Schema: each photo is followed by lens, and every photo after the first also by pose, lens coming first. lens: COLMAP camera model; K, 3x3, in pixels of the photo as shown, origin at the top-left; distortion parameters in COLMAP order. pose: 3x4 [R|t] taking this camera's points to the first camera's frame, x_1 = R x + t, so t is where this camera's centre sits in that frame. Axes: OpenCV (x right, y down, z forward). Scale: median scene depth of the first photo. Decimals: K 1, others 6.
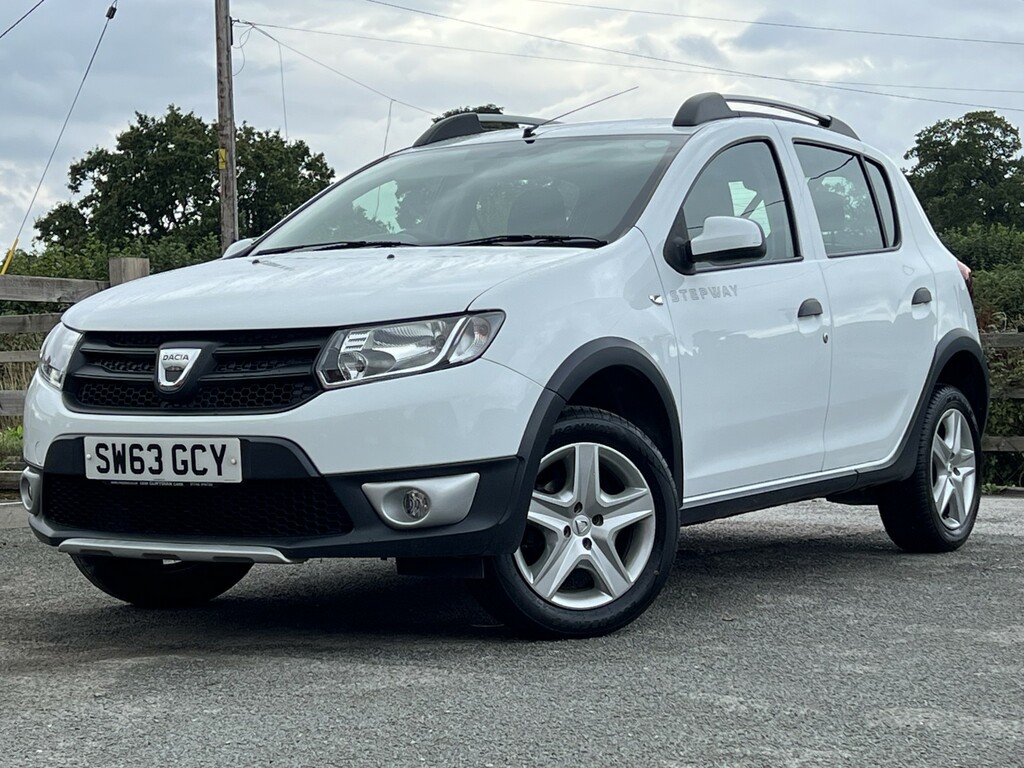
lens RADIAL K [[2046.5, 0, 535.2], [0, 2046.5, 360.0], [0, 0, 1]] dist [0.343547, -0.305546]
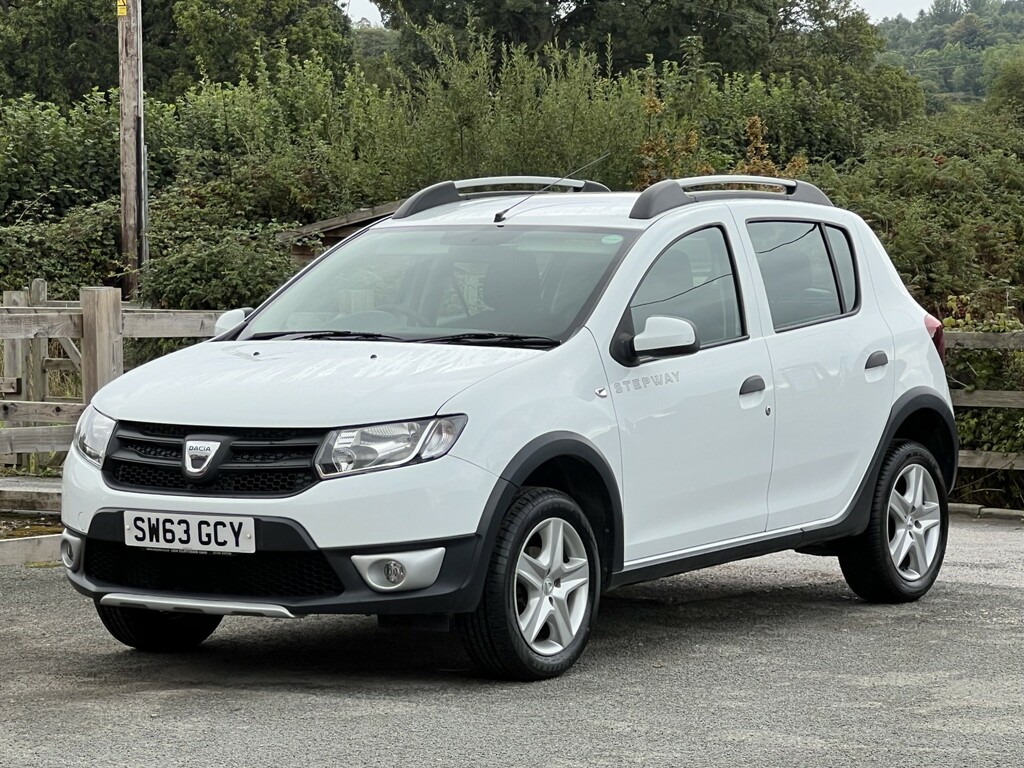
lens RADIAL K [[3071.5, 0, 512.0], [0, 3071.5, 384.0], [0, 0, 1]] dist [0.371152, -1.274688]
pose [[0.999793, 0.009325, -0.018108, 0.044002], [-0.008674, 0.999325, 0.035690, -0.105599], [0.018429, -0.035525, 0.999199, -0.818346]]
